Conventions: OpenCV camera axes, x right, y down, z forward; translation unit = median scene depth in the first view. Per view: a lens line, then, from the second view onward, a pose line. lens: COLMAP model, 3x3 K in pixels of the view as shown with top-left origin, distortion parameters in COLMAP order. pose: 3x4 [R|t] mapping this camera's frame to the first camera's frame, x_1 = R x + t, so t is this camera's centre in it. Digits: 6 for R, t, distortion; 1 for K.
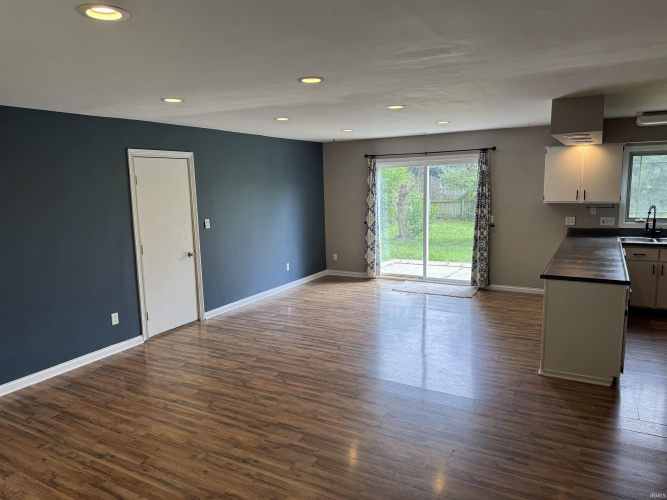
lens RADIAL K [[472.7, 0, 333.5], [0, 472.7, 250.0], [0, 0, 1]] dist [0.050945, -0.055506]
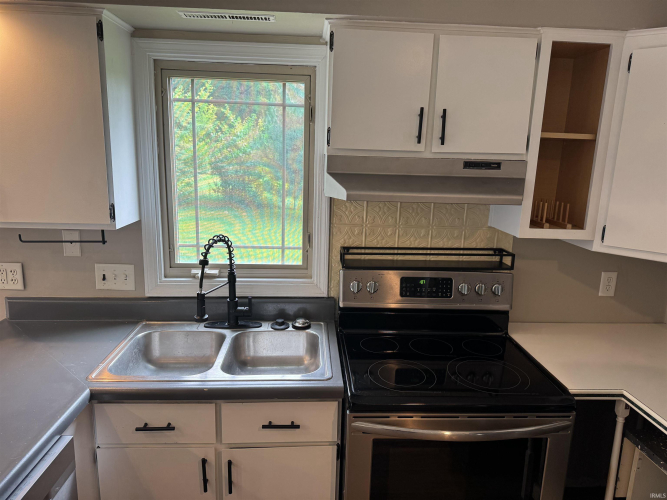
lens RADIAL K [[463.5, 0, 333.5], [0, 463.5, 250.0], [0, 0, 1]] dist [0.102431, -0.168220]
pose [[0.841787, -0.060059, 0.536458, 0.539129], [0.030151, 0.997471, 0.064359, -0.096345], [-0.538967, -0.038002, 0.841469, 0.665215]]
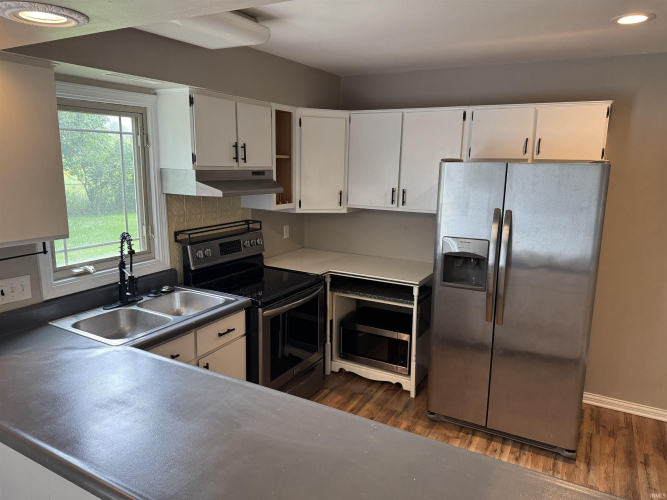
lens RADIAL K [[463.5, 0, 333.5], [0, 463.5, 250.0], [0, 0, 1]] dist [0.102431, -0.168220]
pose [[-0.001169, -0.165632, 0.986187, 0.243726], [0.132236, 0.977502, 0.164330, -0.116431], [-0.991218, 0.130601, 0.020760, 0.771255]]
